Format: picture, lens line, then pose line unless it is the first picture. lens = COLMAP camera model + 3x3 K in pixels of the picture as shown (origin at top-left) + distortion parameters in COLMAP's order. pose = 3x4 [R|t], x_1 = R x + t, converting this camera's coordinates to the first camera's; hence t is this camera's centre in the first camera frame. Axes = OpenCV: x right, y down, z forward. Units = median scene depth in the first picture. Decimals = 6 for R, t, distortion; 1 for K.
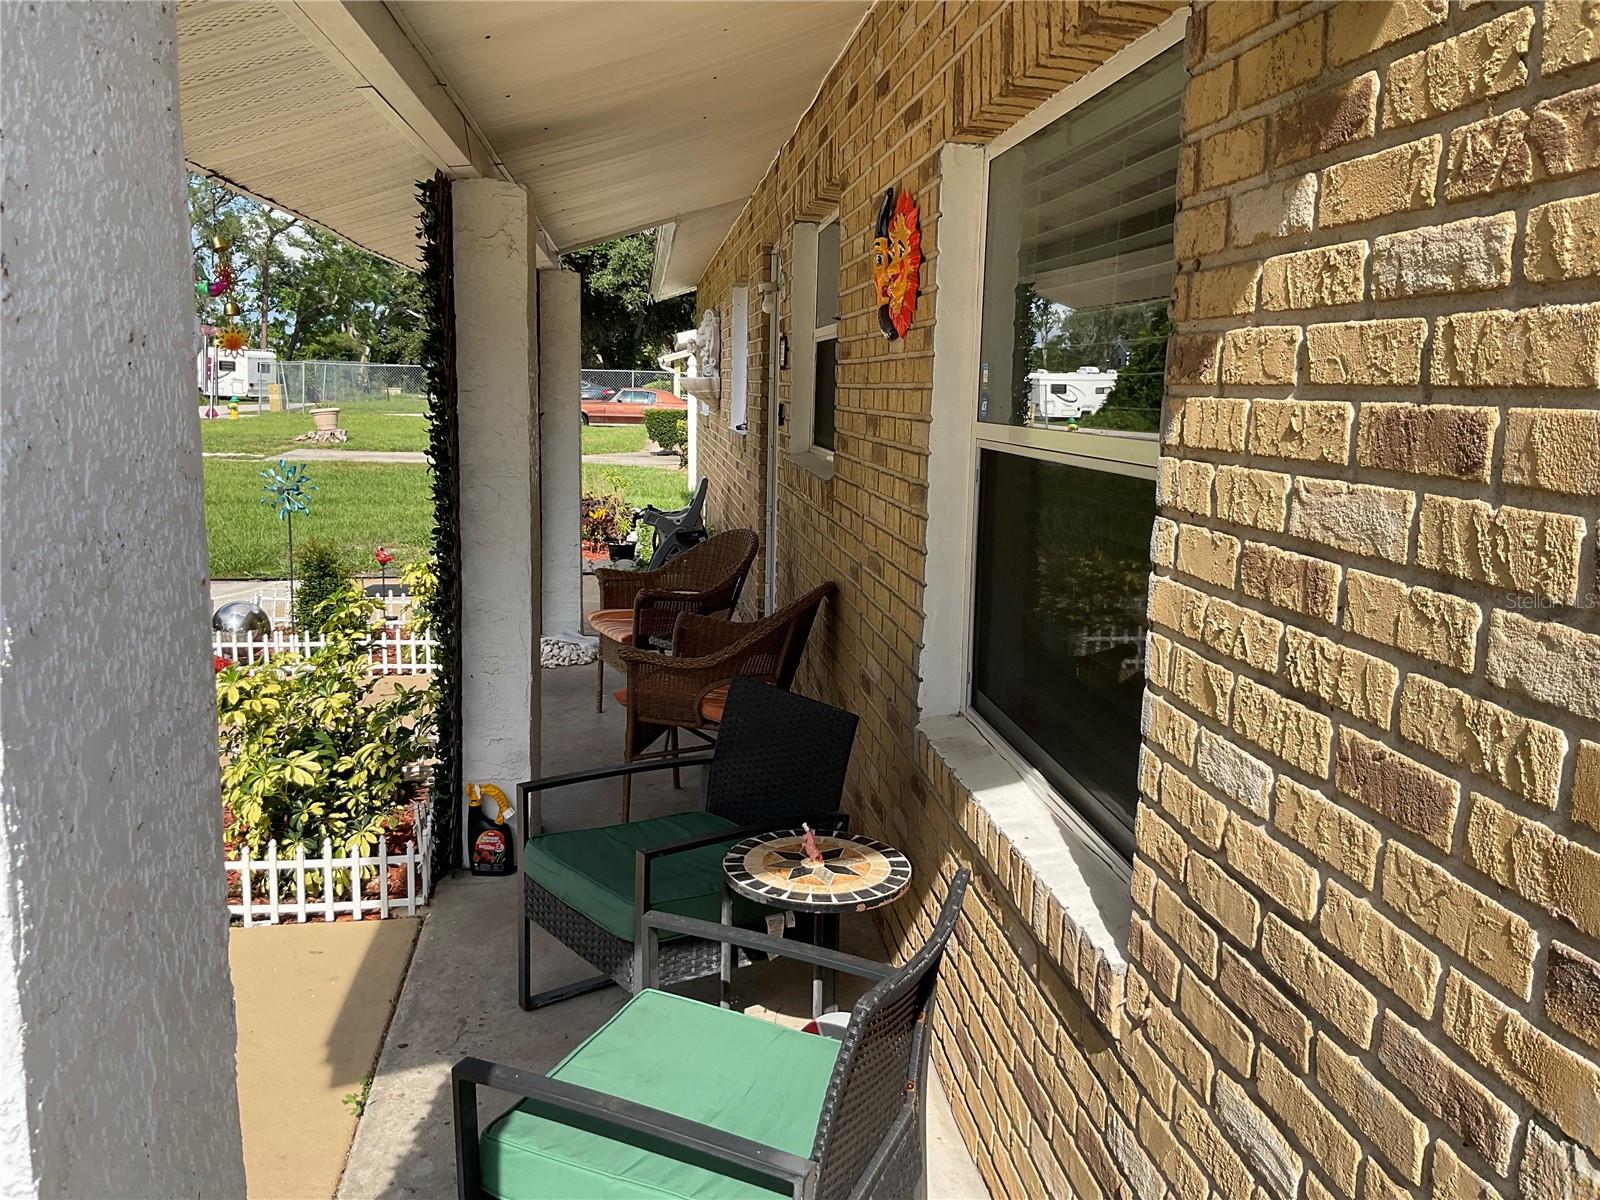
lens RADIAL K [[1341.6, 0, 785.6], [0, 1341.6, 590.6], [0, 0, 1]] dist [0.103536, -0.151843]
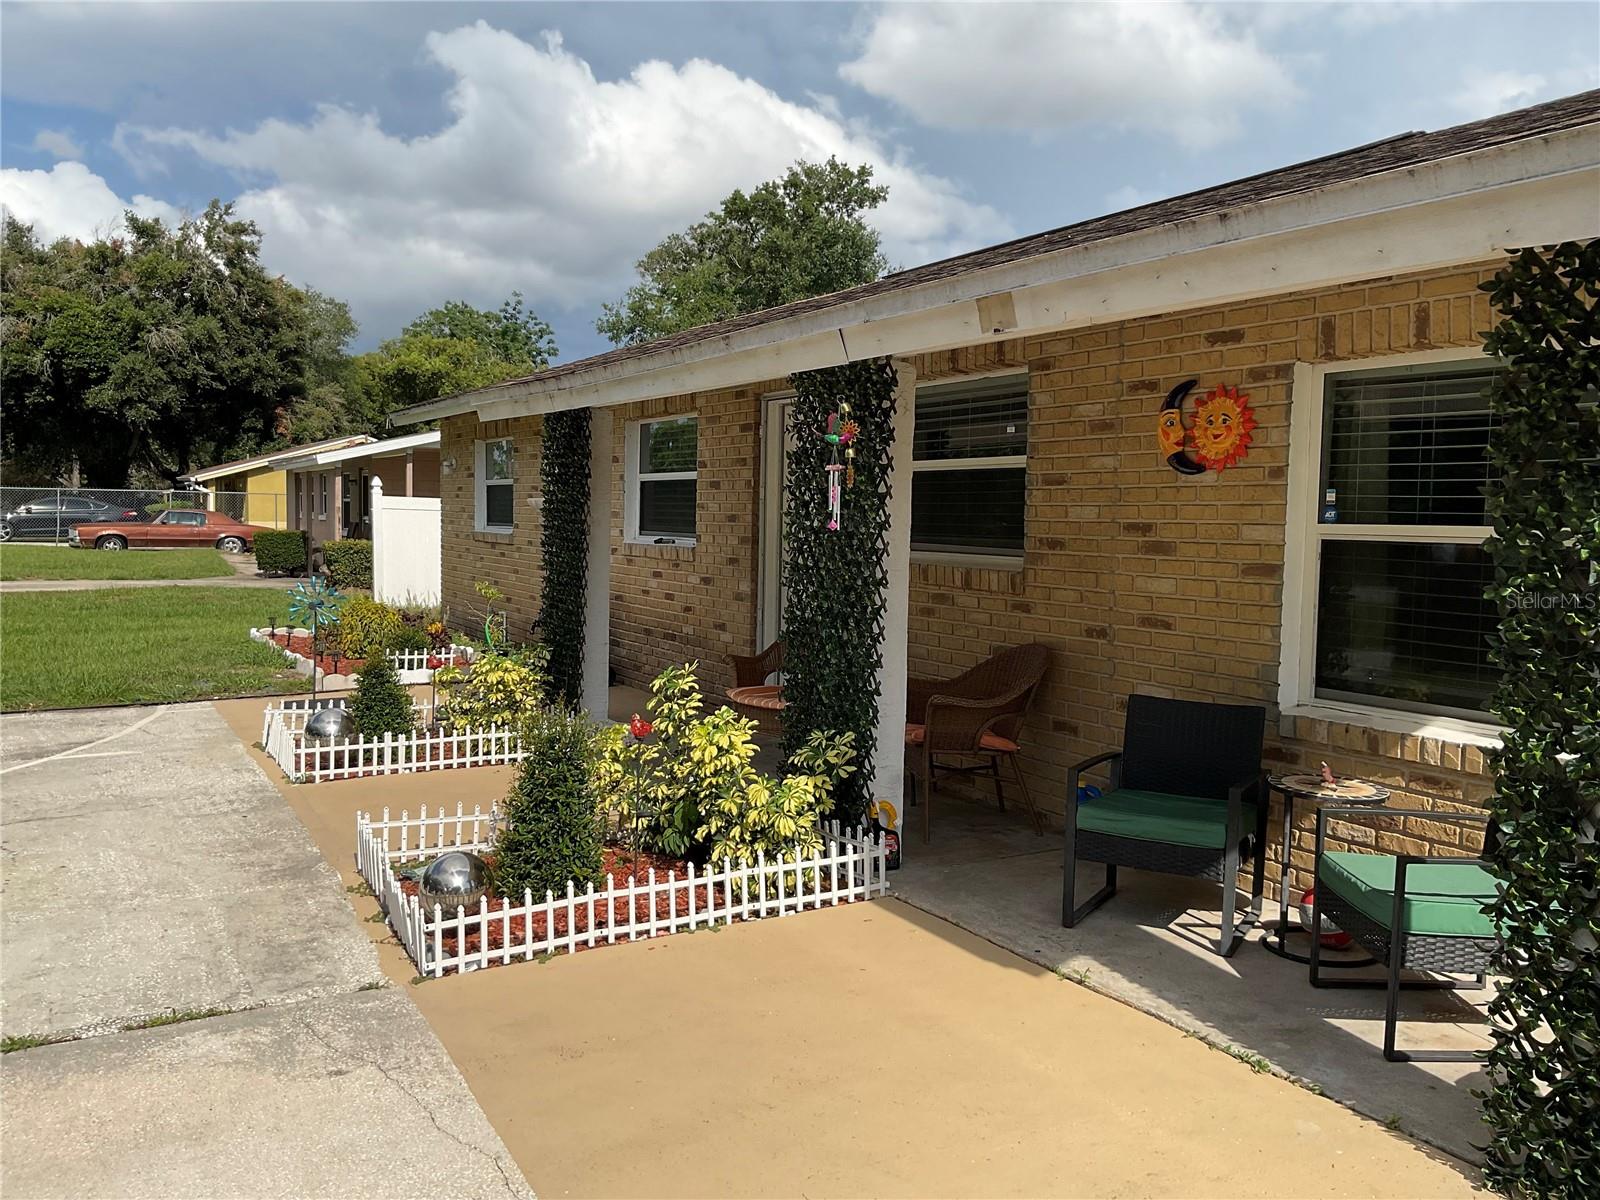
lens RADIAL K [[1326.4, 0, 817.1], [0, 1326.4, 598.8], [0, 0, 1]] dist [-0.002175, -0.002093]
pose [[0.919305, -0.030983, 0.392323, -1.678295], [0.062425, 0.995755, -0.067638, 0.060590], [-0.388562, 0.086671, 0.917337, -0.395559]]
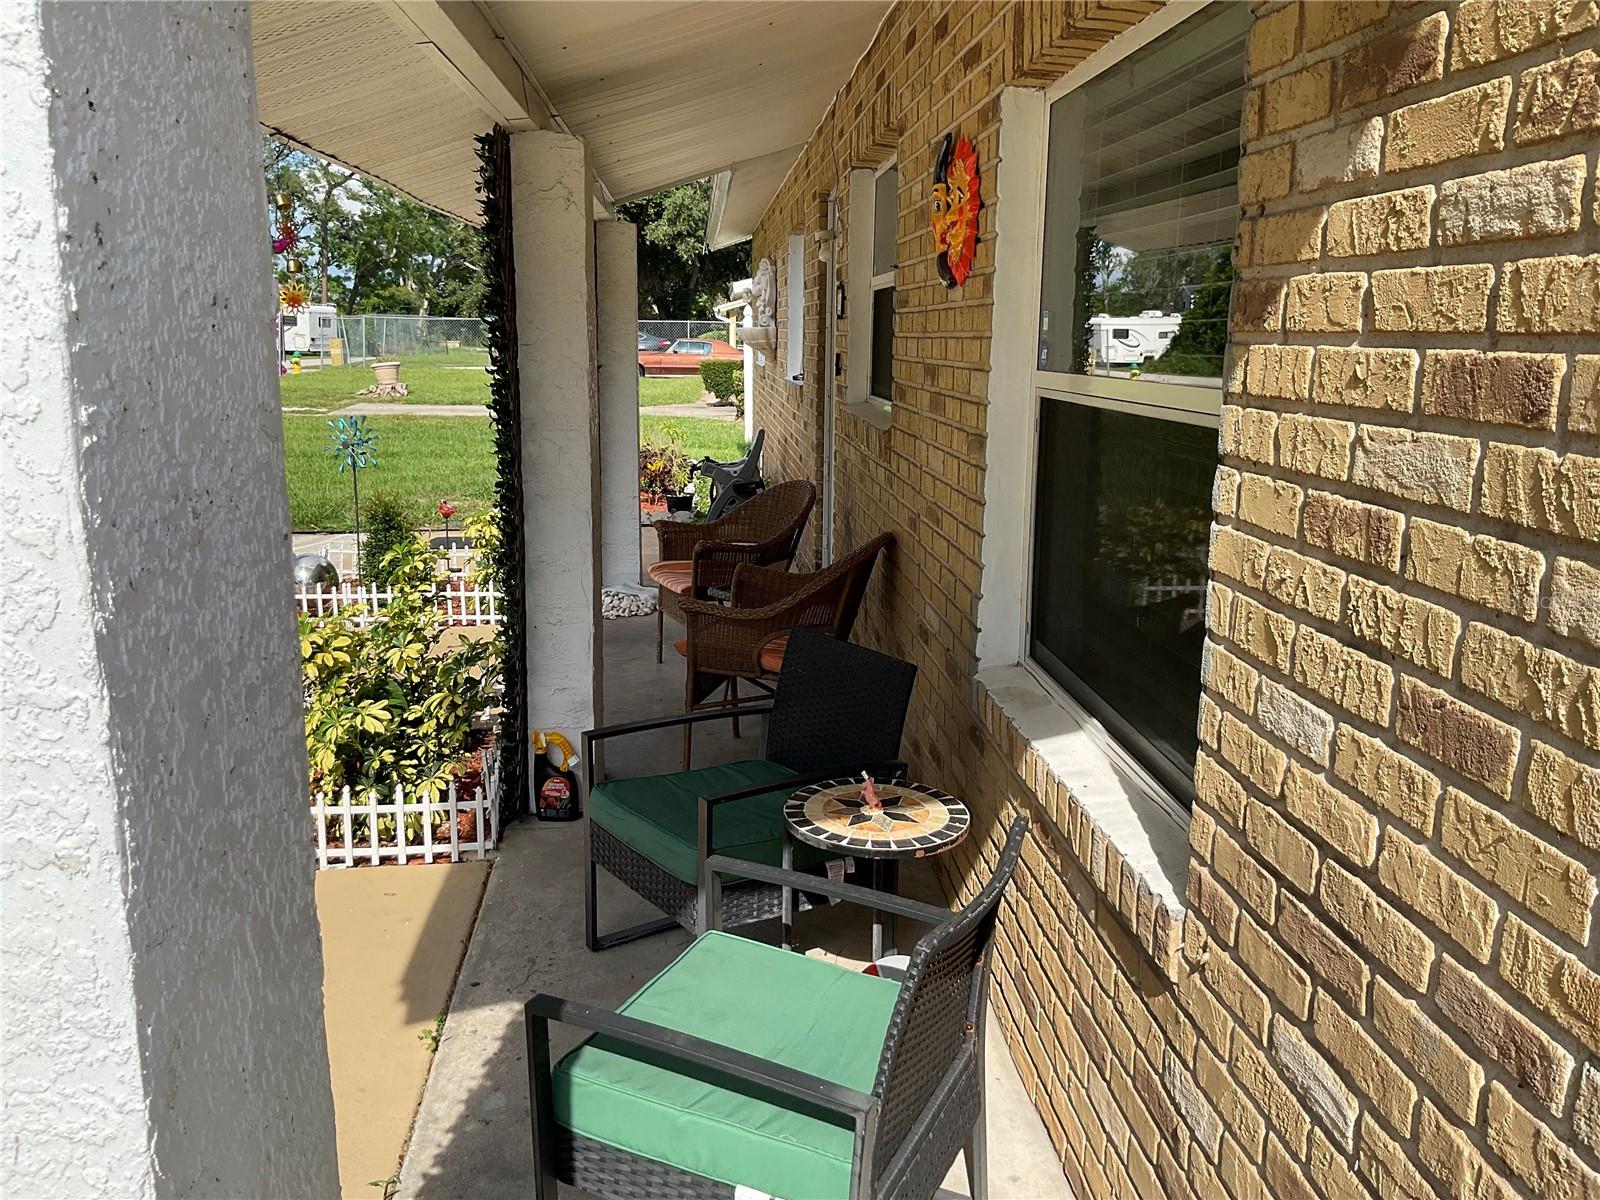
lens RADIAL K [[1341.6, 0, 785.6], [0, 1341.6, 590.6], [0, 0, 1]] dist [0.103536, -0.151843]
pose [[0.999094, -0.003361, -0.042431, -0.001557], [0.004916, 0.999318, 0.036586, -0.000649], [0.042279, -0.036762, 0.998429, -0.010733]]
